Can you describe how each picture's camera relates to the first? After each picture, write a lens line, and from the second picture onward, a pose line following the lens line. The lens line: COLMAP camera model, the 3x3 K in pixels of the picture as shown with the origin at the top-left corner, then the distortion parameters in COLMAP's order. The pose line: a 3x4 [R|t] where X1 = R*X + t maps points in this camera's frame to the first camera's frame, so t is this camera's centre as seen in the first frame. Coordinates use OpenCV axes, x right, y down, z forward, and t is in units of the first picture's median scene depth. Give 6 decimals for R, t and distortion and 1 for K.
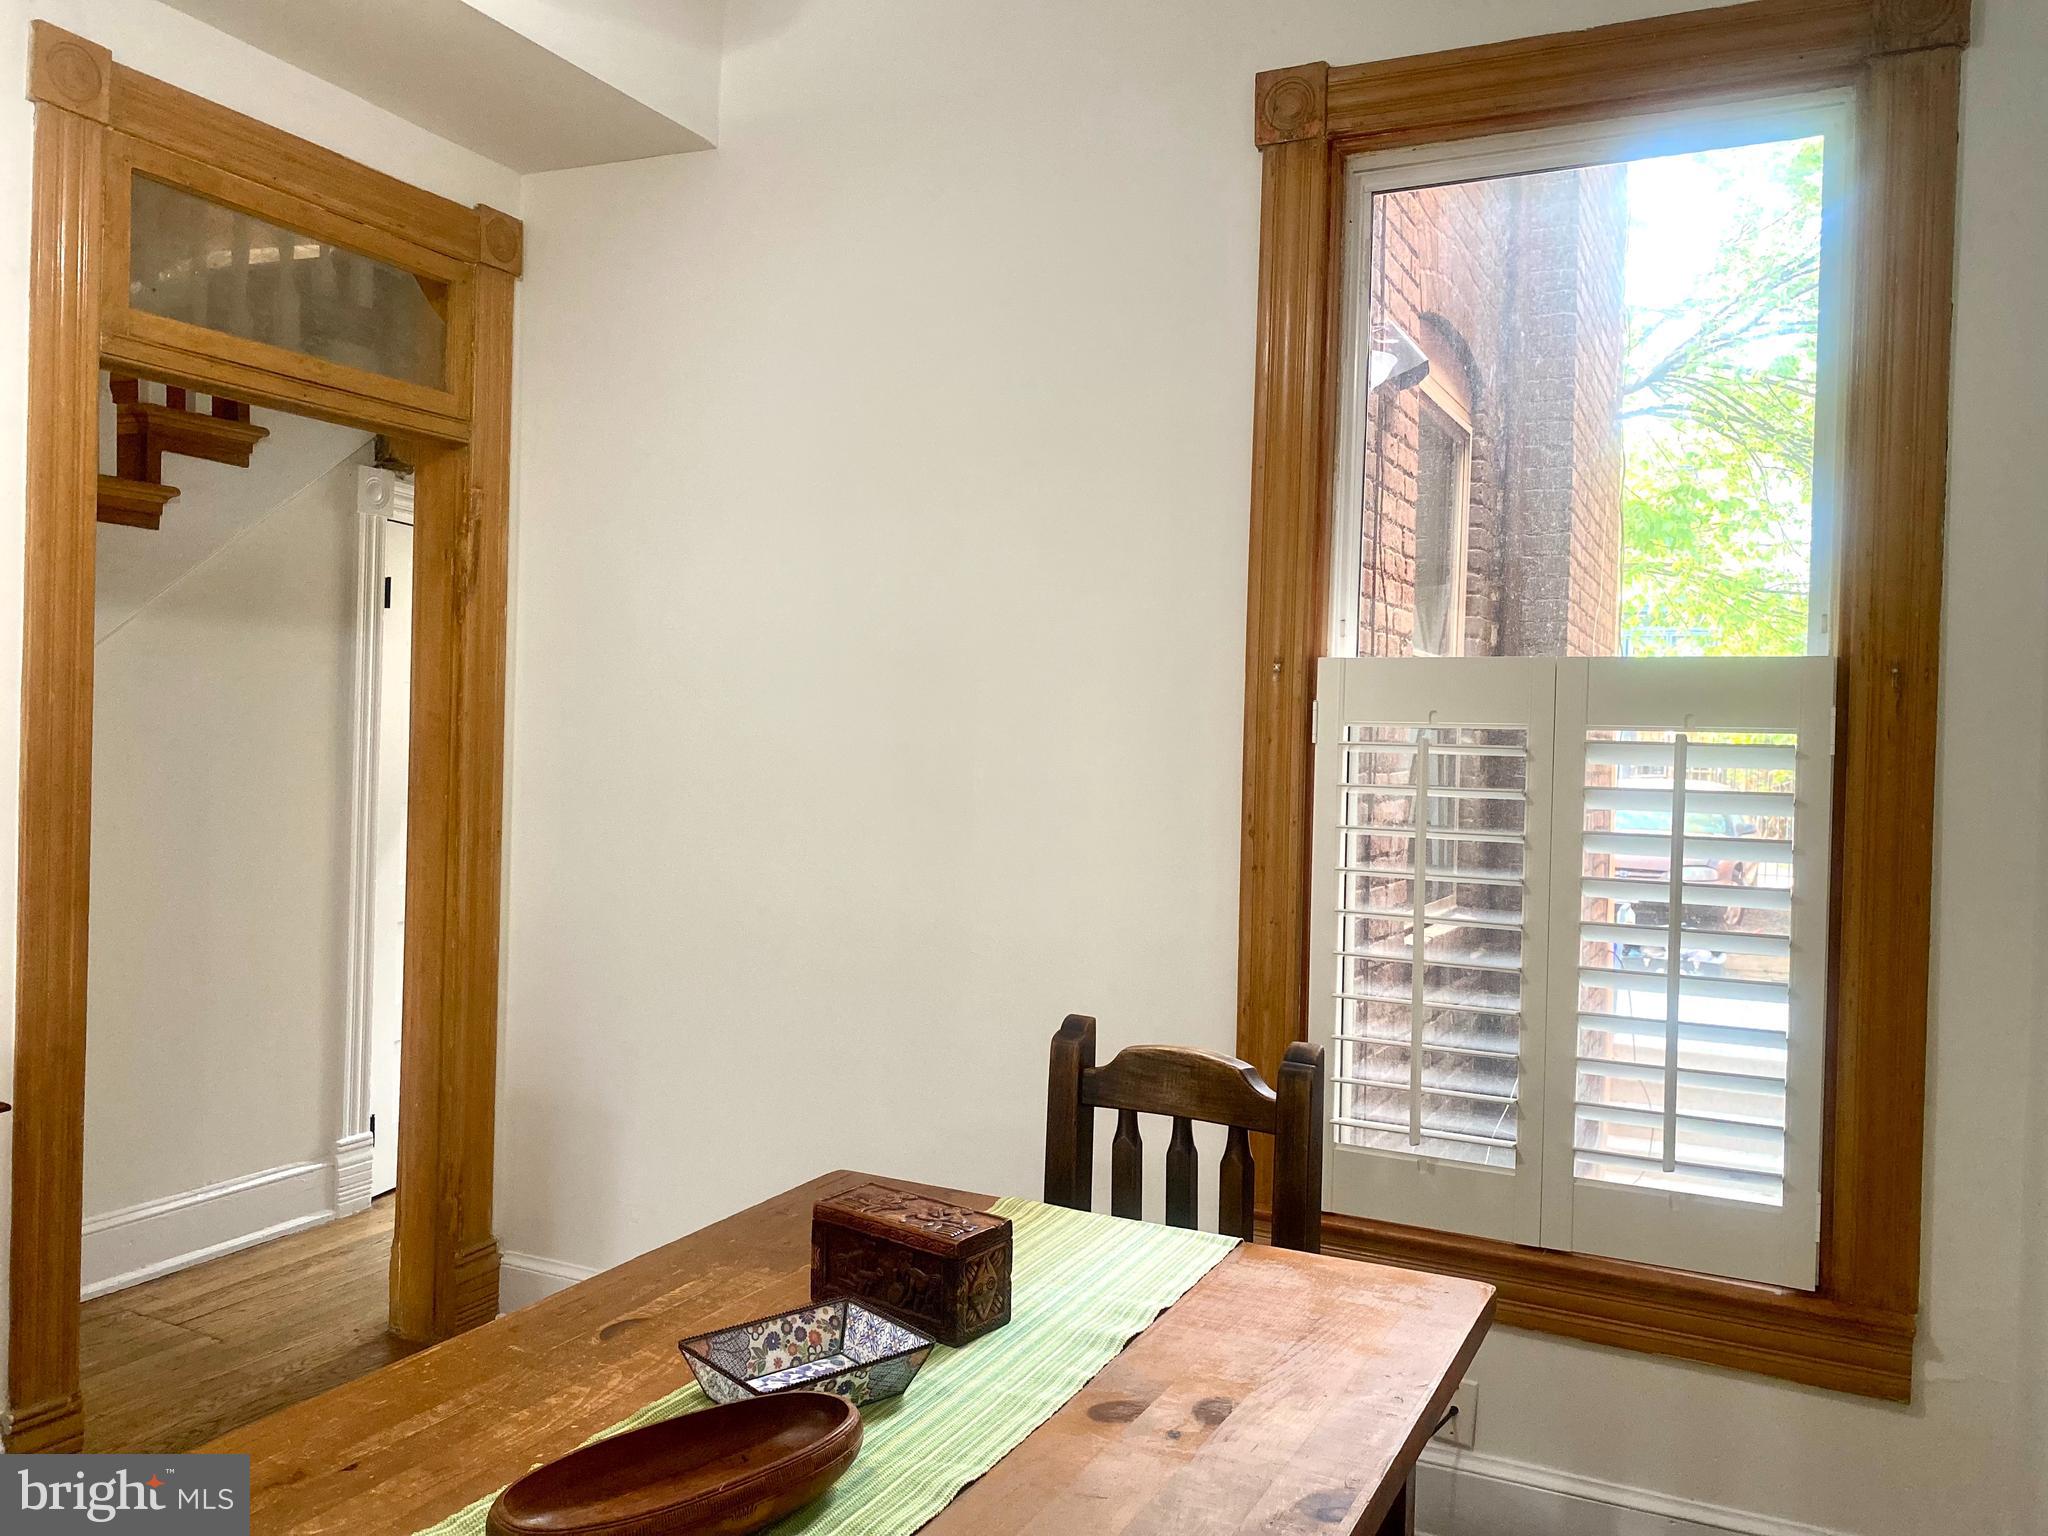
lens RADIAL K [[1545.2, 0, 1026.0], [0, 1545.2, 771.2], [0, 0, 1]] dist [0.031835, -0.039391]
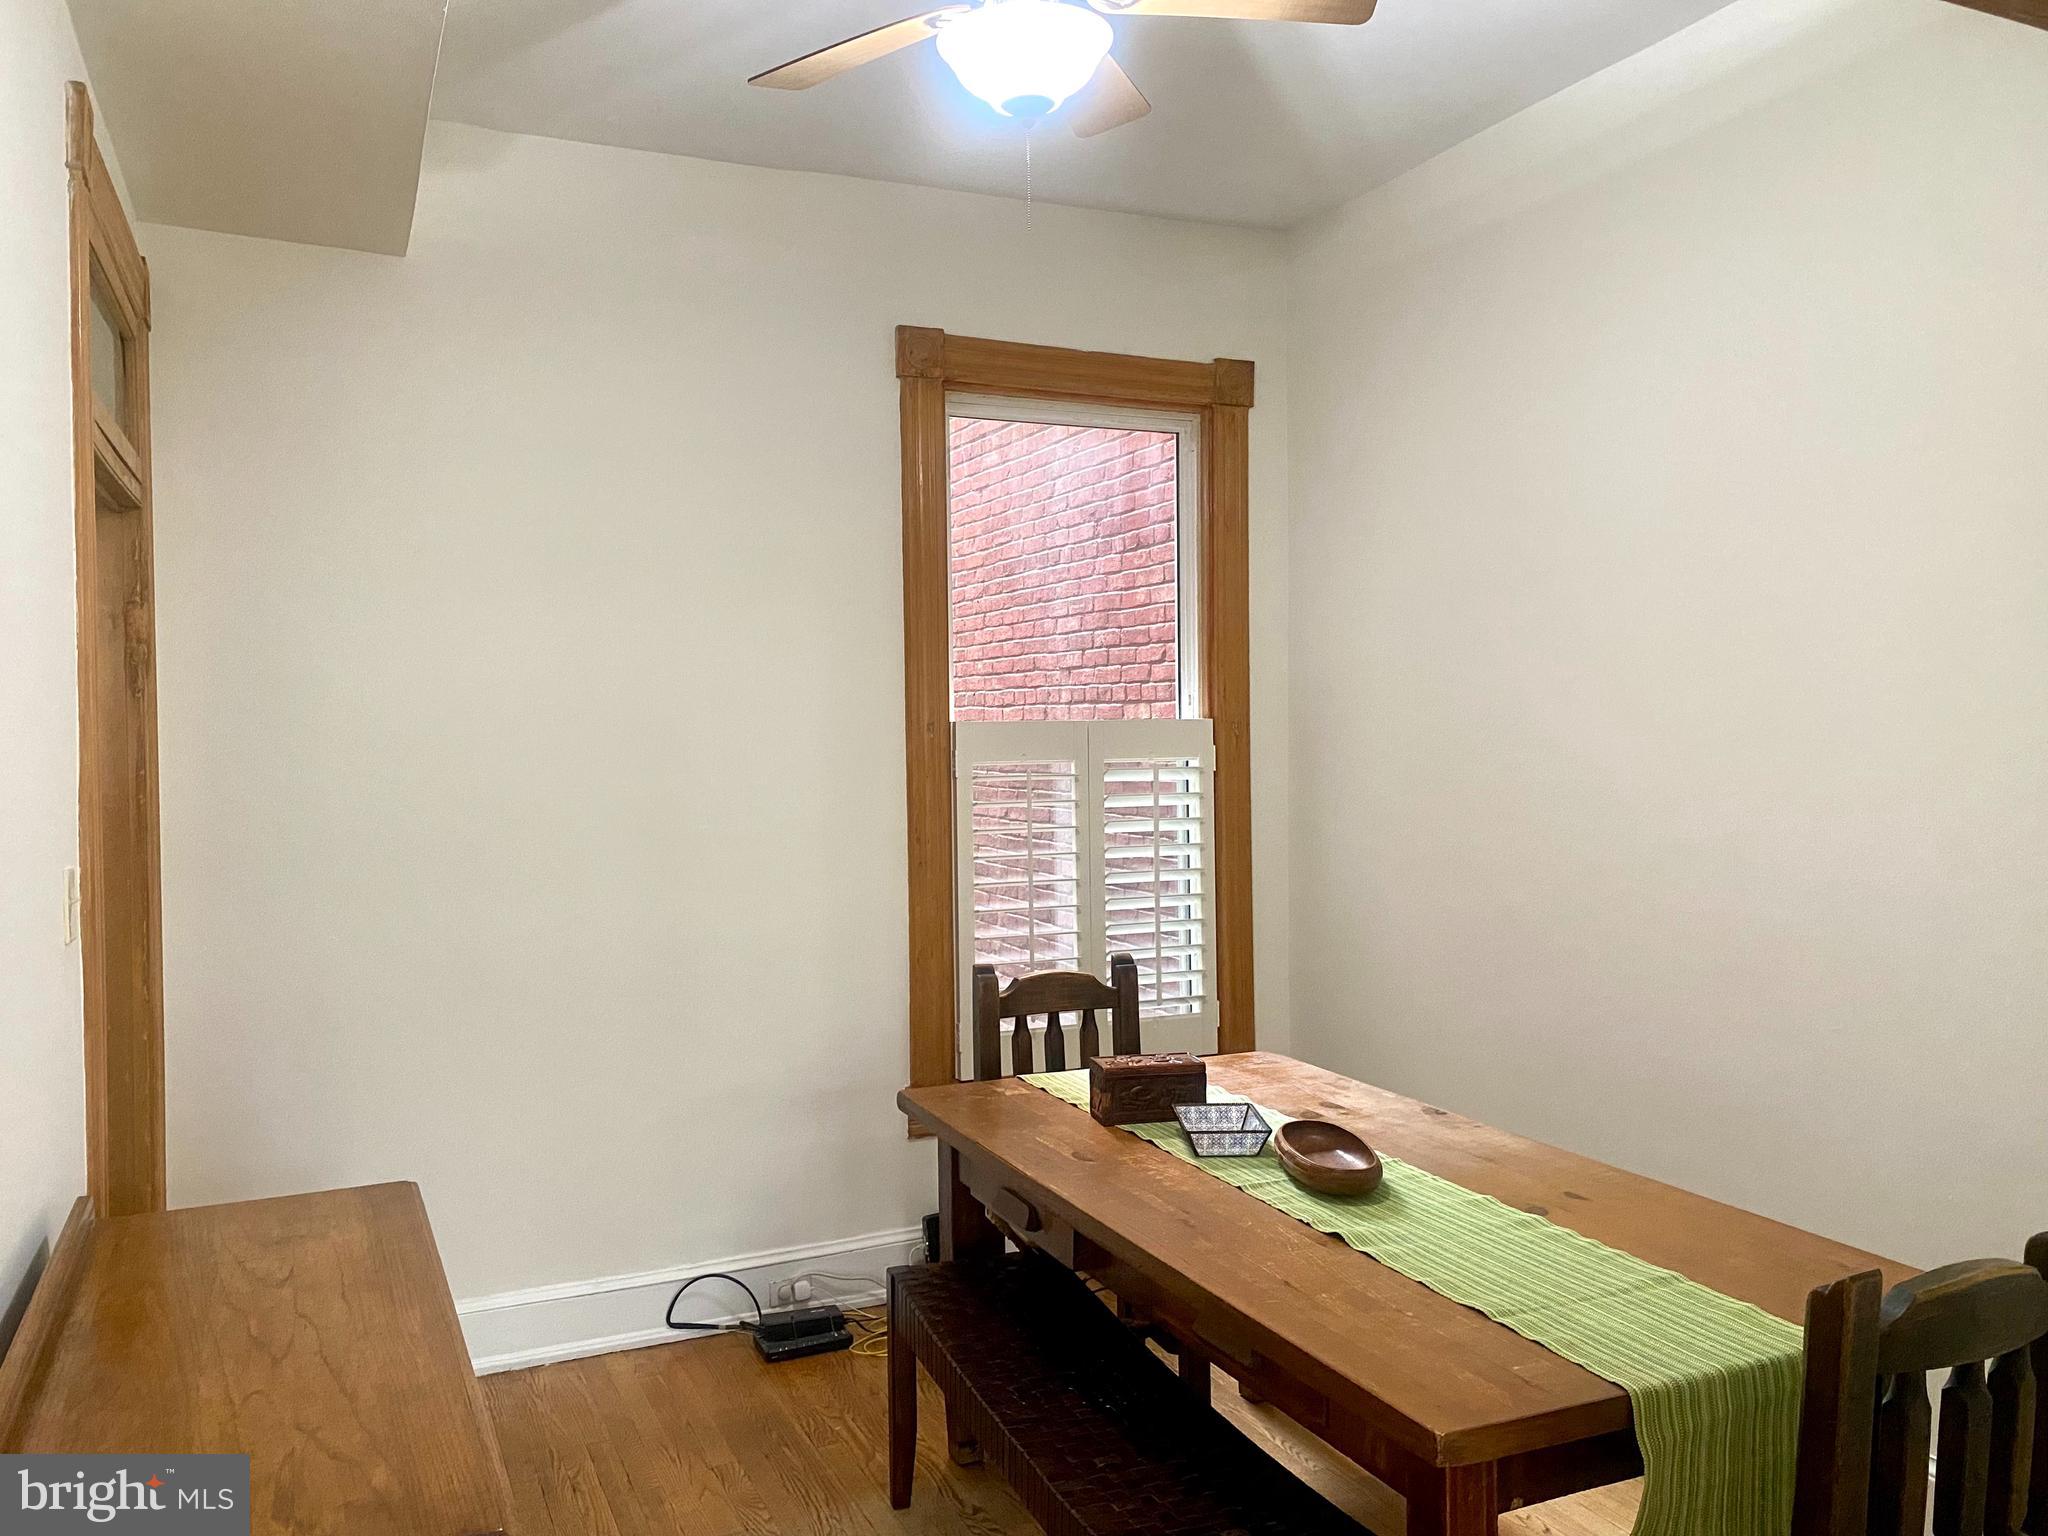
lens RADIAL K [[1545.2, 0, 1018.4], [0, 1545.2, 762.7], [0, 0, 1]] dist [0.031835, -0.039391]
pose [[0.636291, -0.048004, 0.769954, -1.075388], [0.041968, 0.998738, 0.027585, -0.081366], [-0.770307, 0.014761, 0.637503, -0.021298]]
